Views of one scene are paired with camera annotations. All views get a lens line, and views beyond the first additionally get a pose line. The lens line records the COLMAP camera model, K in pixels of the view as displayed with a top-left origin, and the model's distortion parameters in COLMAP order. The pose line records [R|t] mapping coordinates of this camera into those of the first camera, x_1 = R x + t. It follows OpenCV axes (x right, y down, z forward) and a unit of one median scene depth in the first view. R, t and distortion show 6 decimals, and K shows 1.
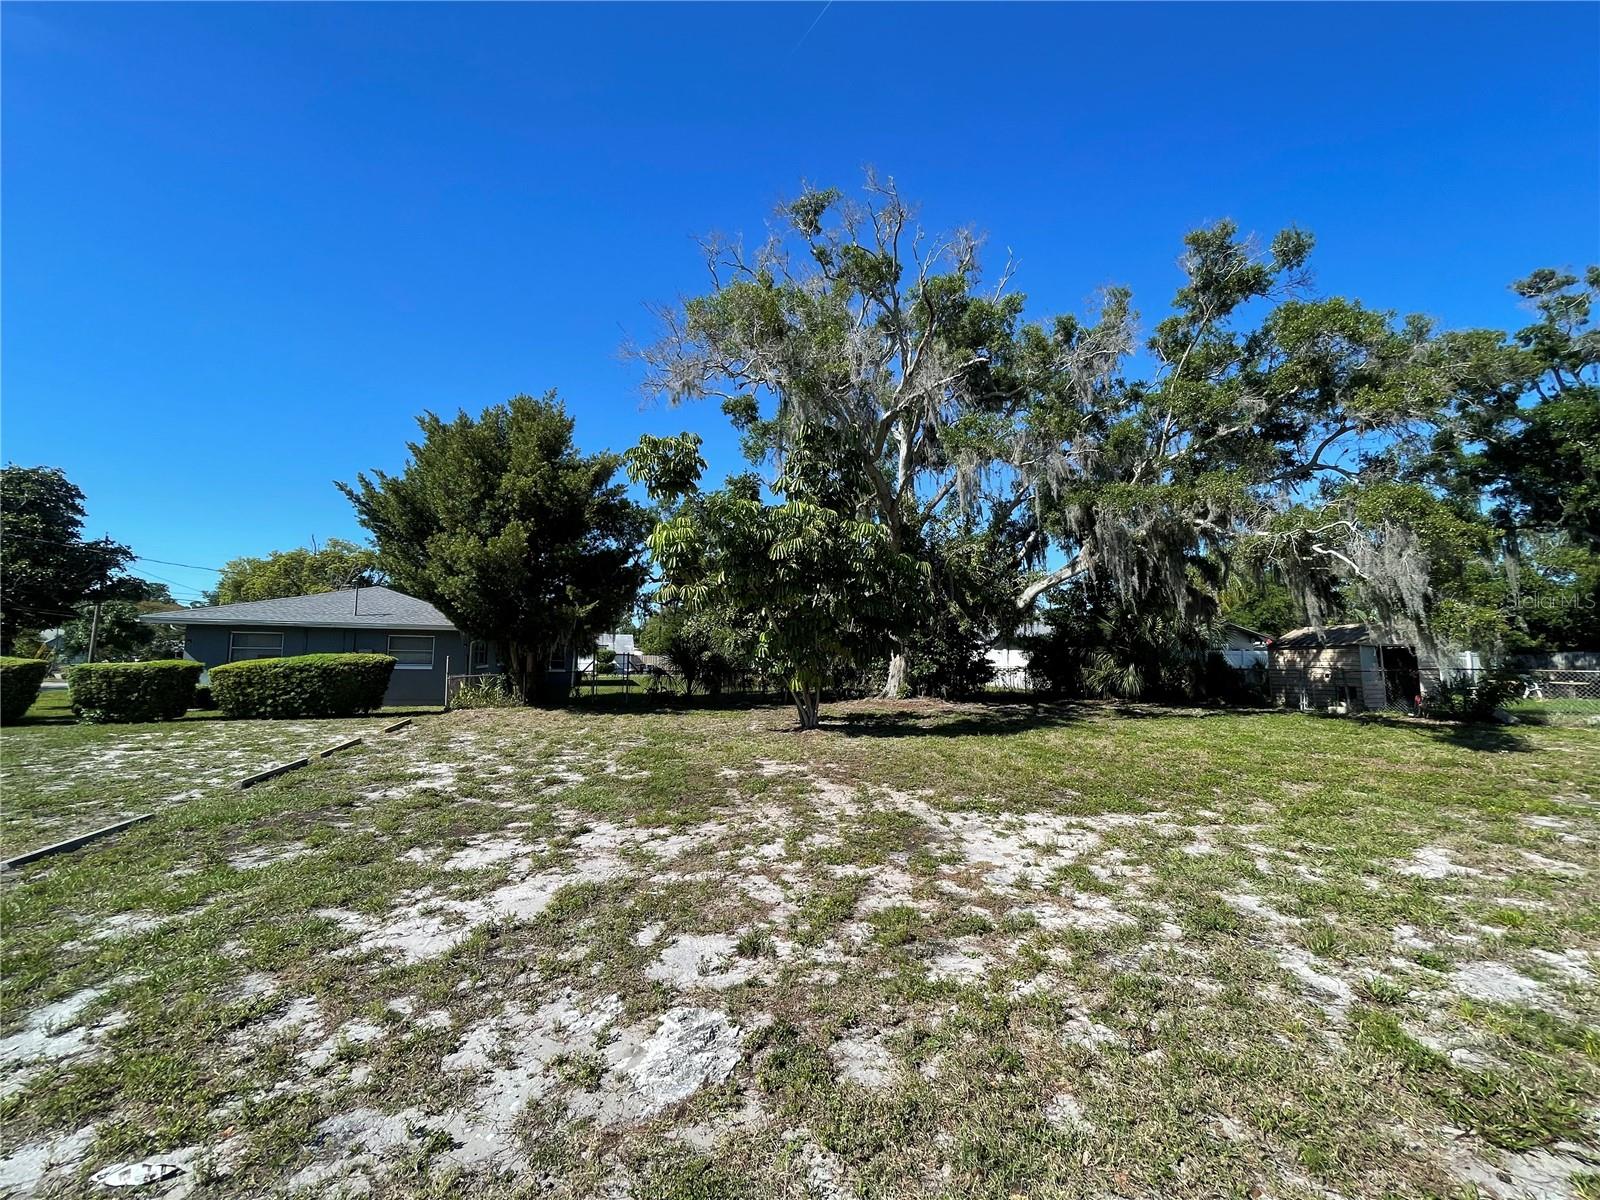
lens RADIAL K [[651.1, 0, 800.5], [0, 651.1, 599.4], [0, 0, 1]] dist [-0.003898, 0.001550]
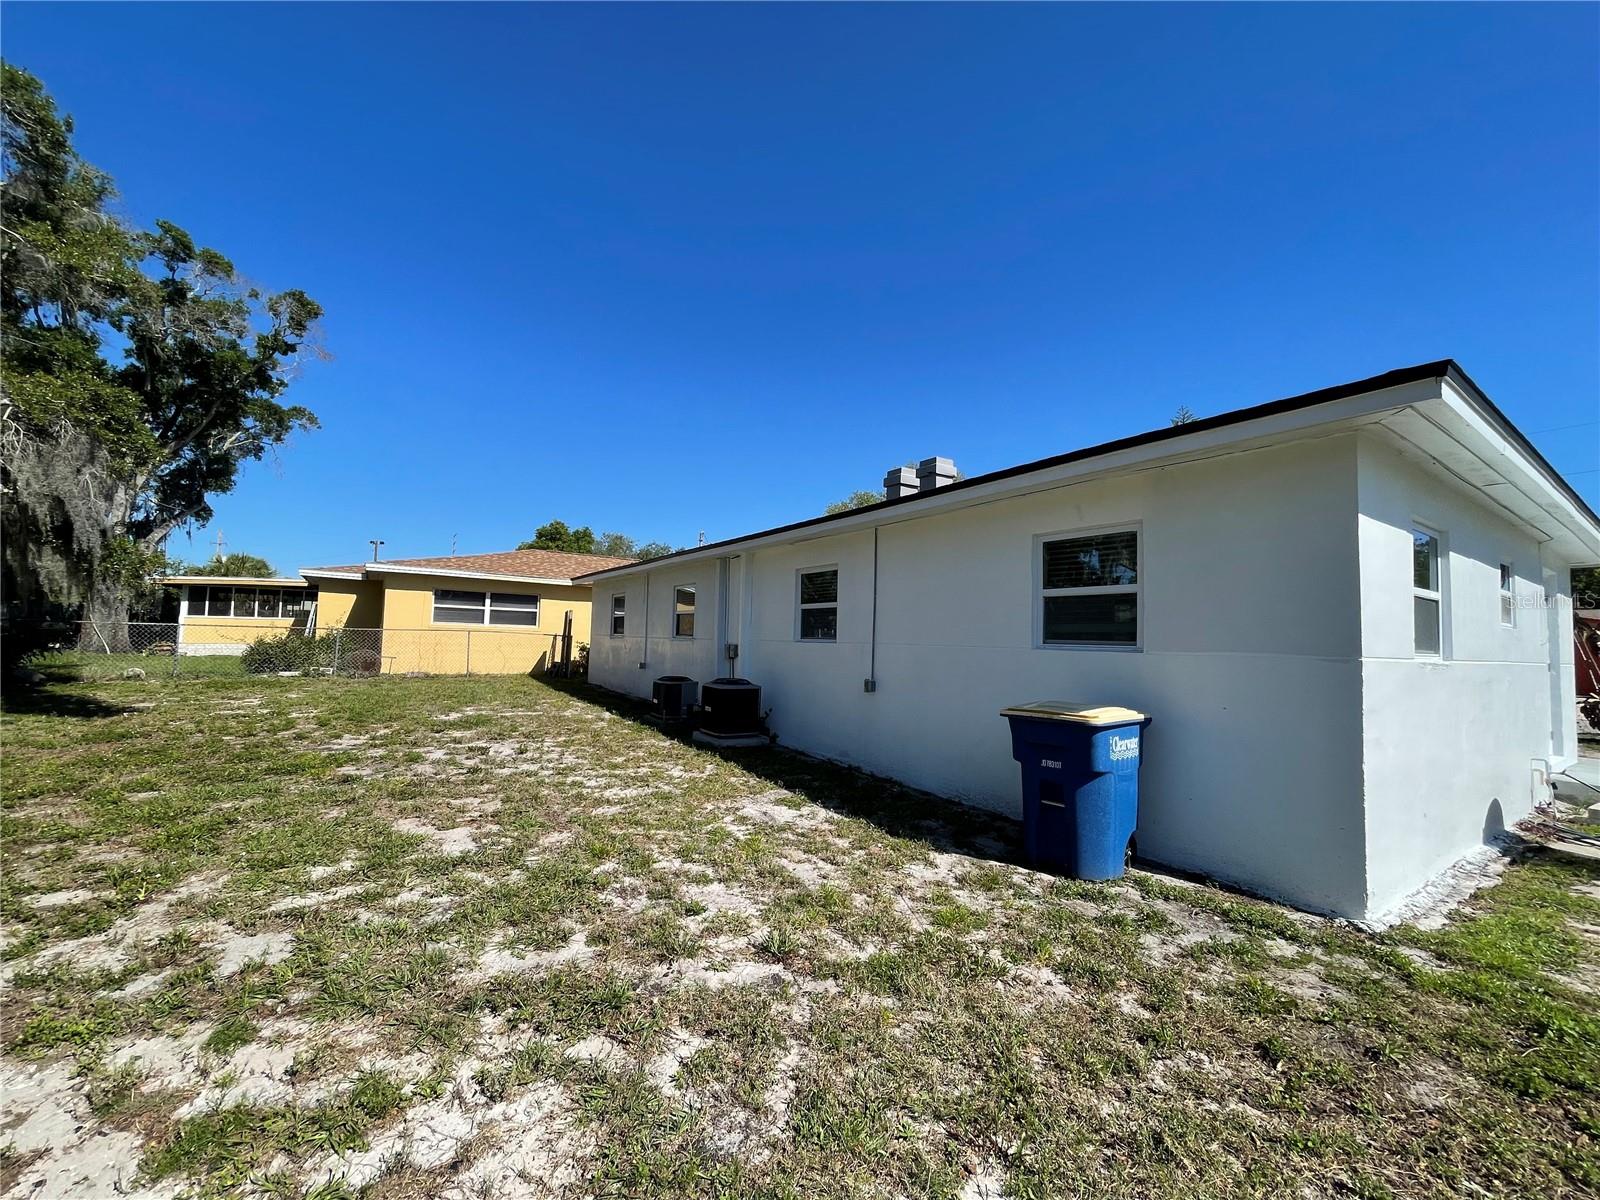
lens RADIAL K [[651.1, 0, 799.2], [0, 651.1, 597.1], [0, 0, 1]] dist [-0.003898, 0.001550]
pose [[-0.293161, 0.047152, 0.954900, -0.085269], [-0.113671, 0.989980, -0.083782, 0.114904], [-0.949282, -0.133106, -0.284864, 1.036278]]
